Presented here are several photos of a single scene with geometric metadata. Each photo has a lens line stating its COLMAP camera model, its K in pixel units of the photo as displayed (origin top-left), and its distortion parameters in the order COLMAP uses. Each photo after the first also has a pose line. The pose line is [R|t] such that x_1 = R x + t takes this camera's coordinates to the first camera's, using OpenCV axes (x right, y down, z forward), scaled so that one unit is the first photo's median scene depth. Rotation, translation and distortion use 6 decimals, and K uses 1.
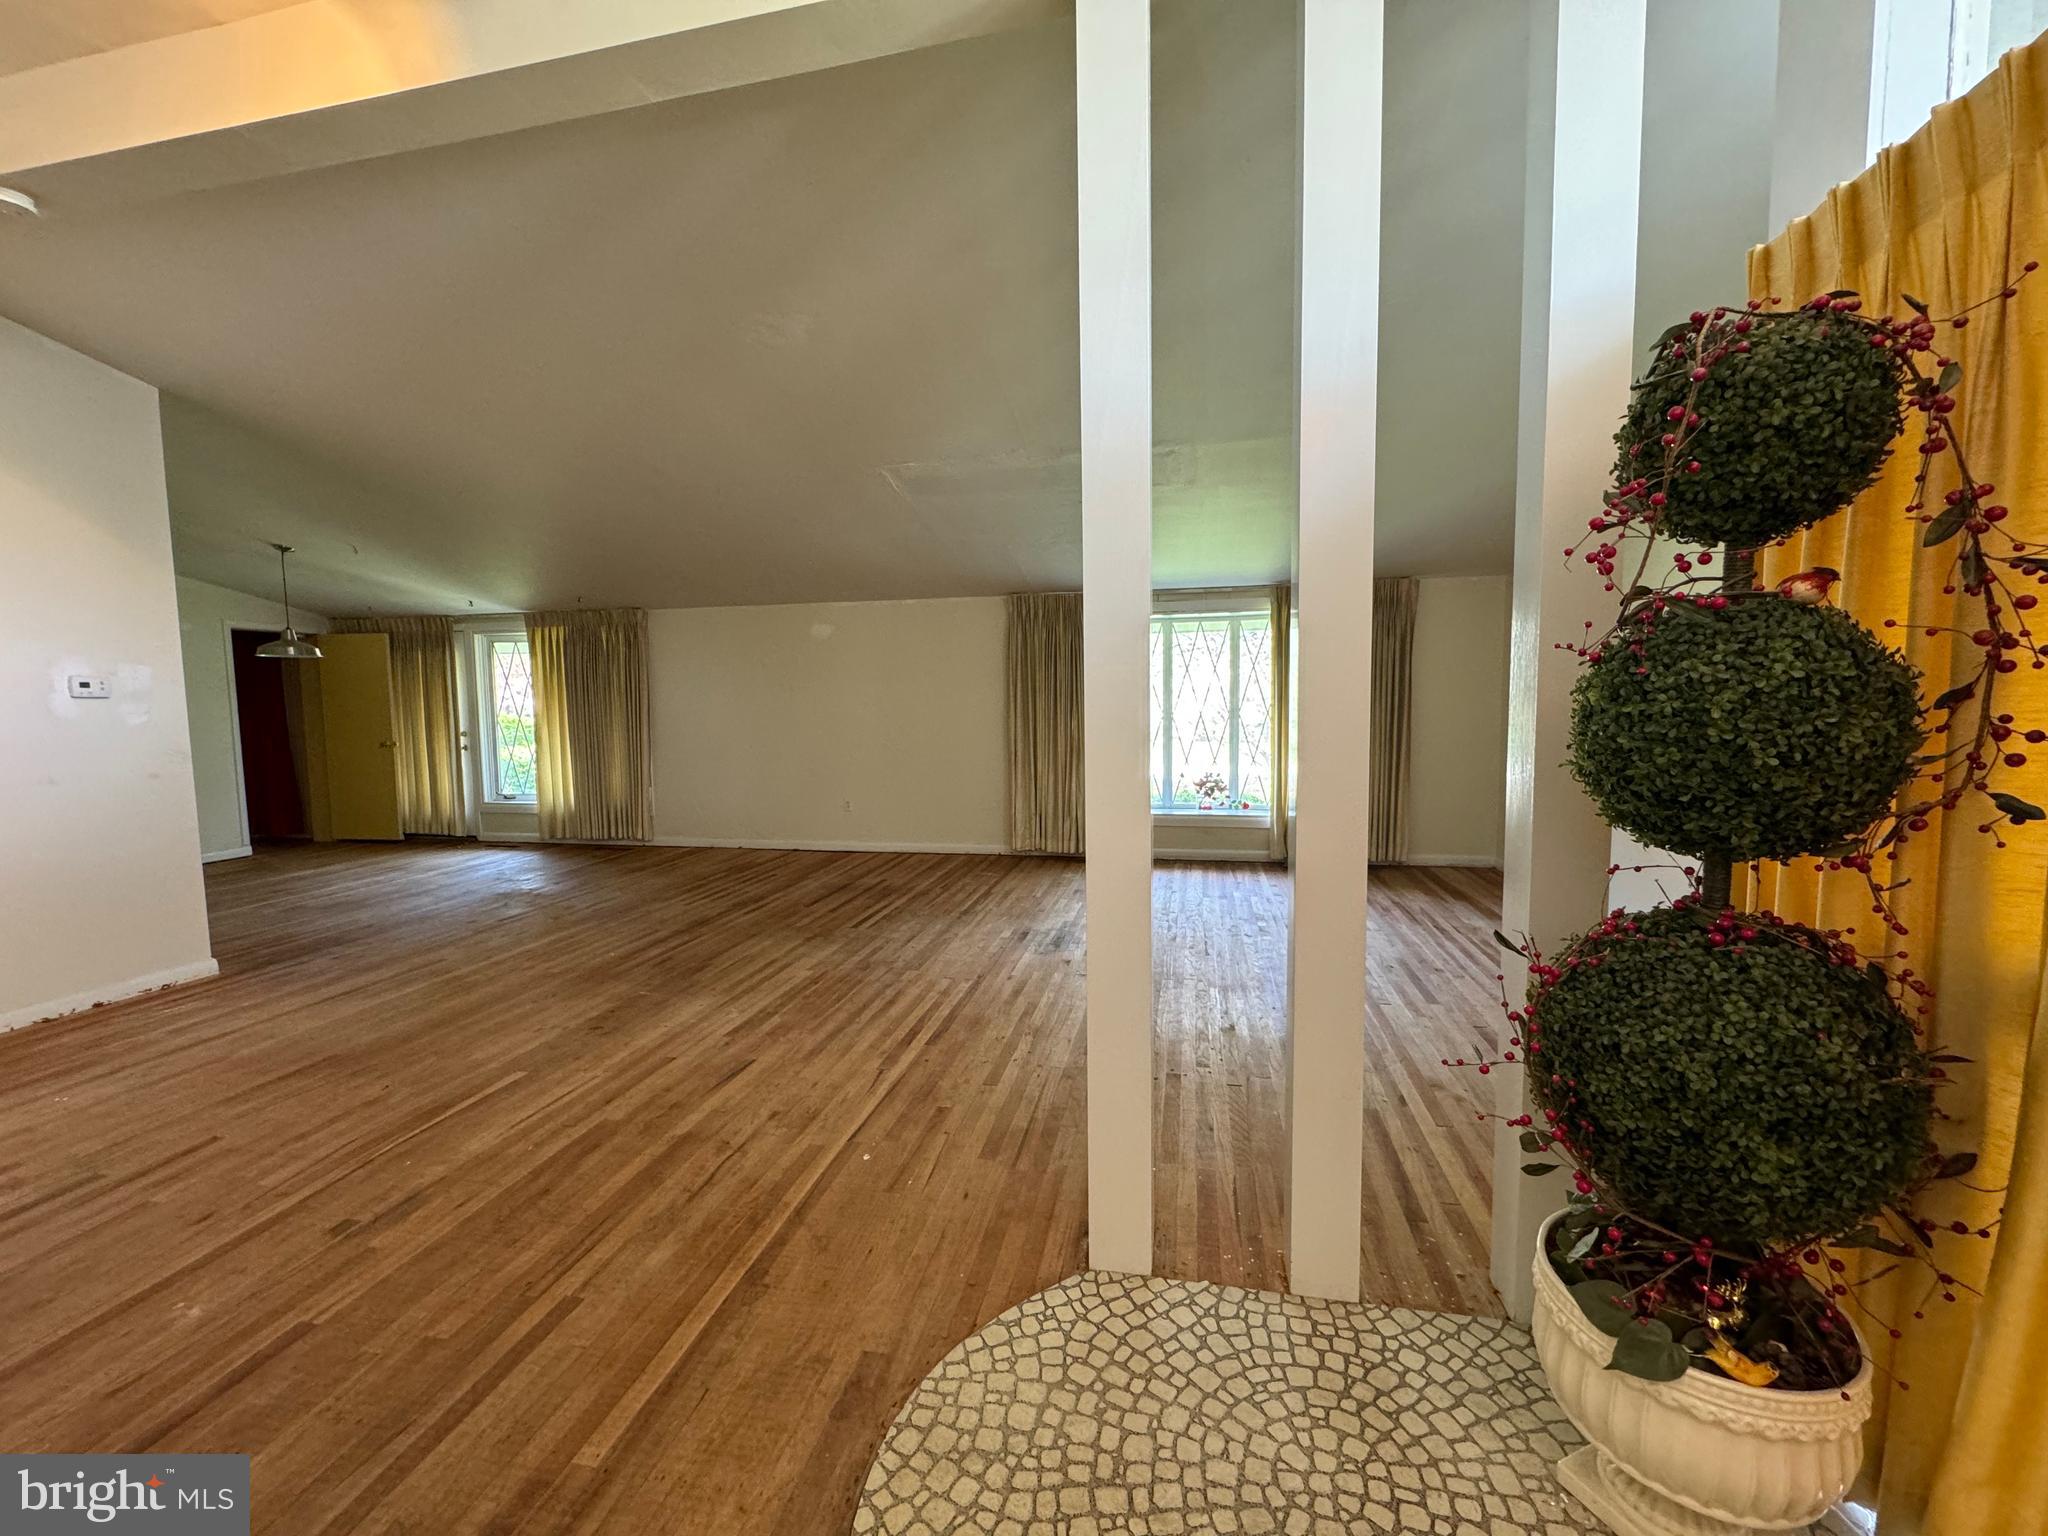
lens RADIAL K [[816.9, 0, 1021.9], [0, 816.9, 769.5], [0, 0, 1]] dist [-0.002754, 0.000440]
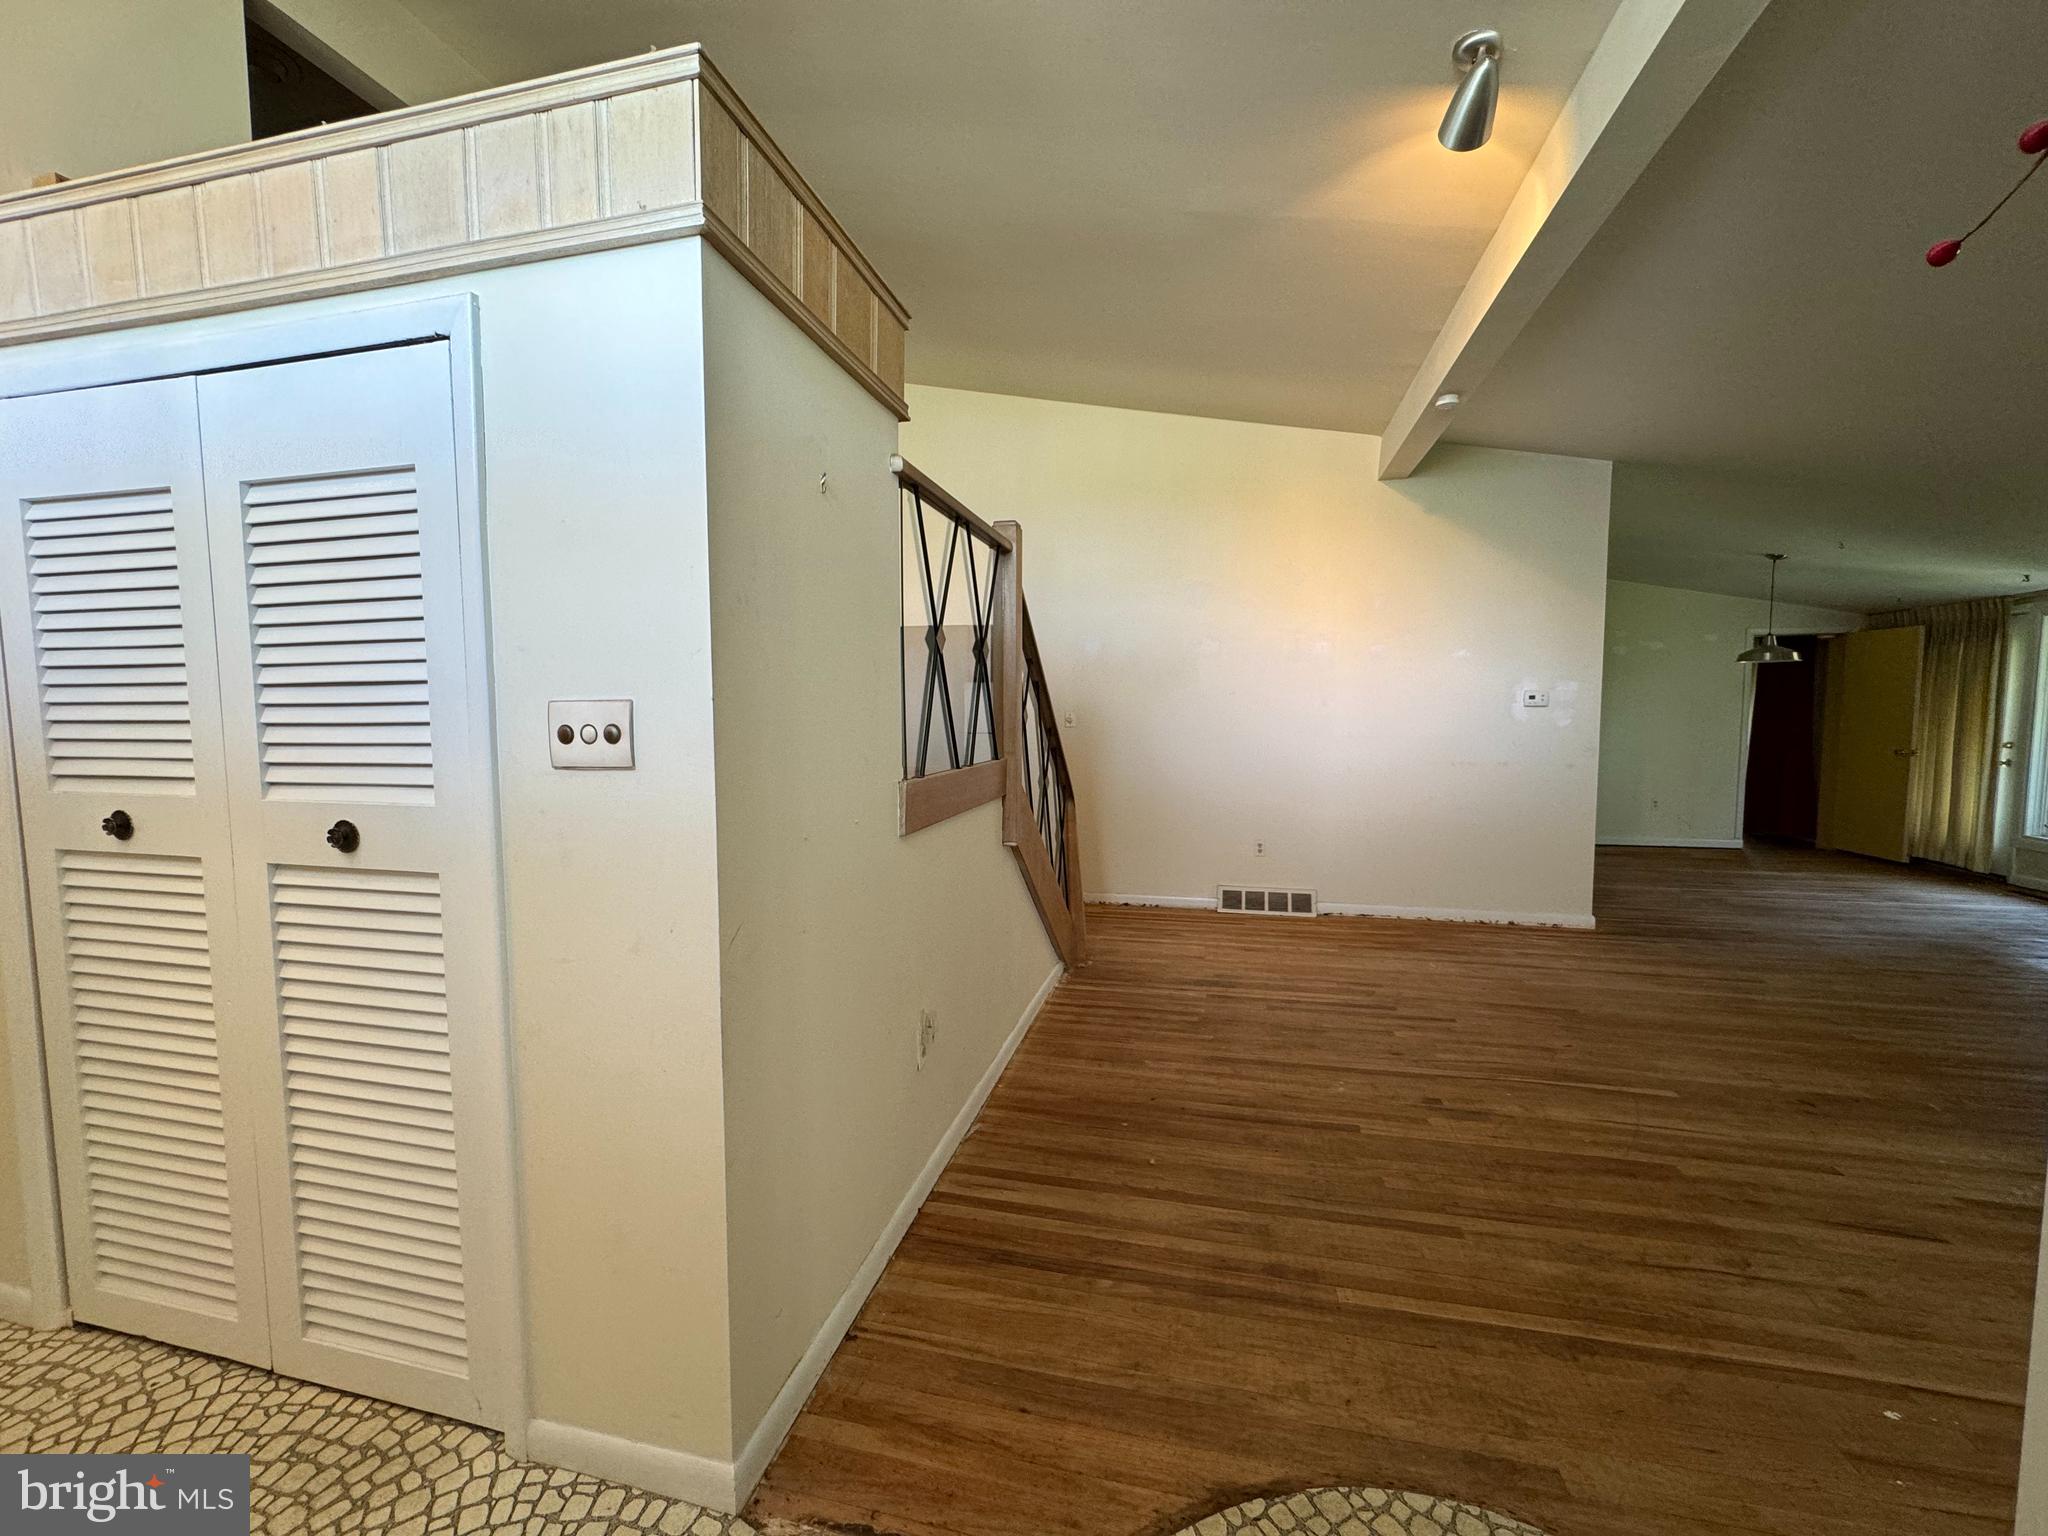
lens RADIAL K [[816.9, 0, 1021.9], [0, 816.9, 769.5], [0, 0, 1]] dist [-0.002754, 0.000440]
pose [[-0.038423, 0.081261, -0.995952, 0.321191], [-0.075319, 0.993617, 0.083976, -0.034909], [0.996419, 0.078241, -0.032057, 0.194166]]
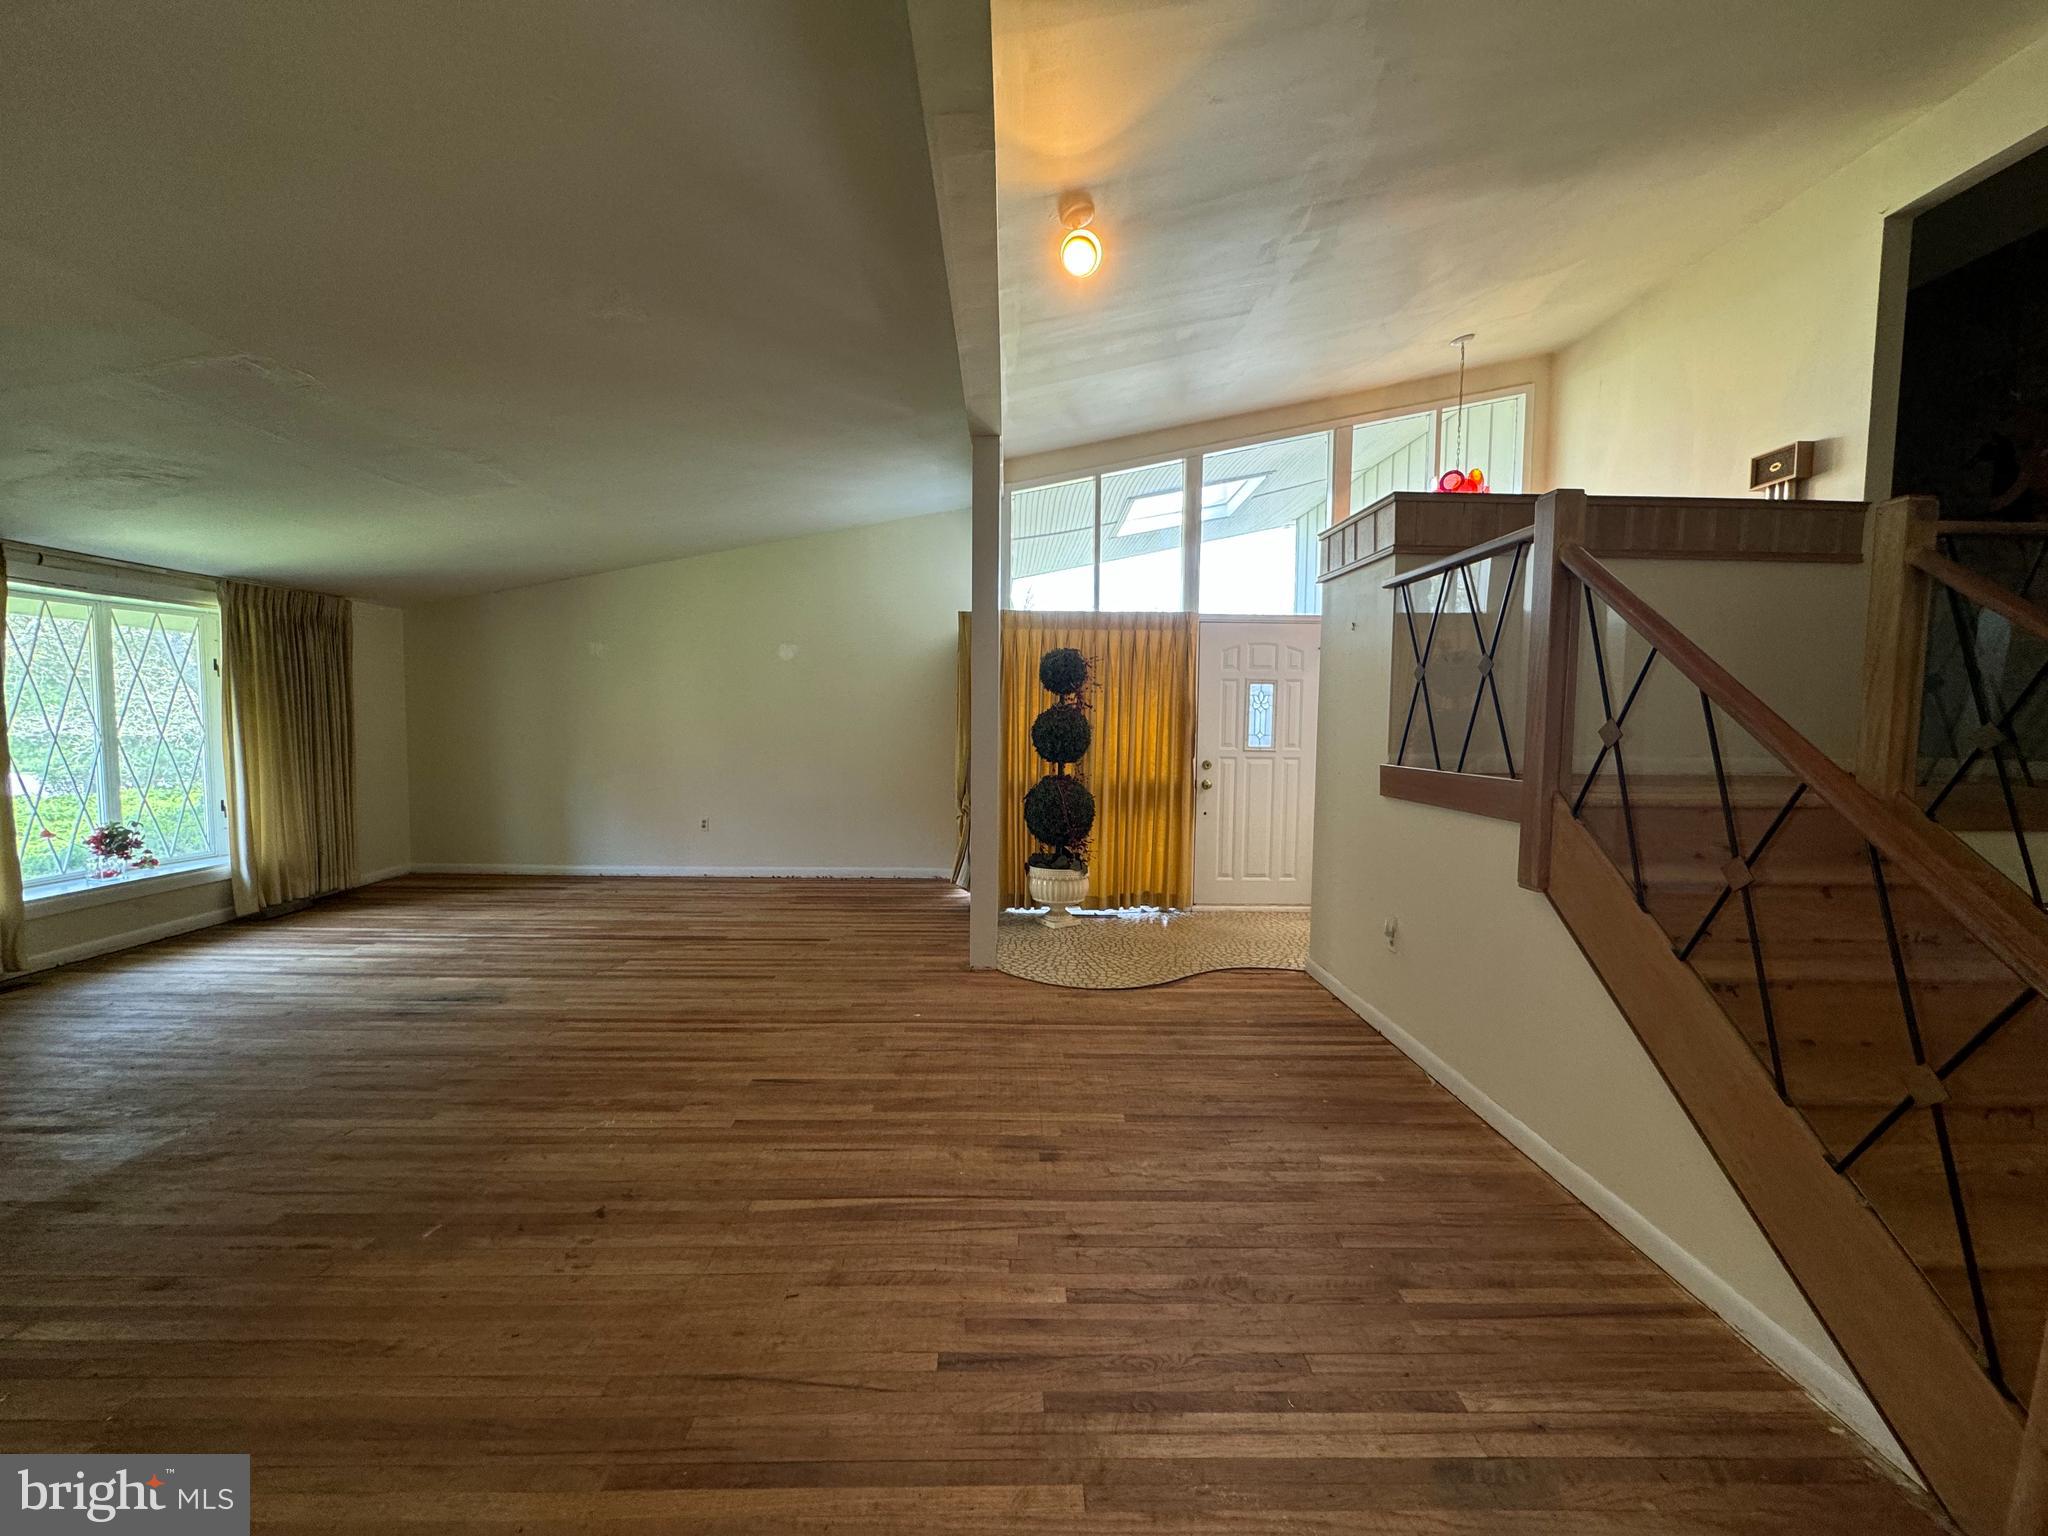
lens RADIAL K [[816.9, 0, 1021.9], [0, 816.9, 769.5], [0, 0, 1]] dist [-0.002754, 0.000440]
pose [[-0.221173, -0.051752, 0.973861, -1.245948], [0.071476, 0.995045, 0.069111, -0.068172], [-0.972612, 0.084894, -0.216378, 0.784300]]
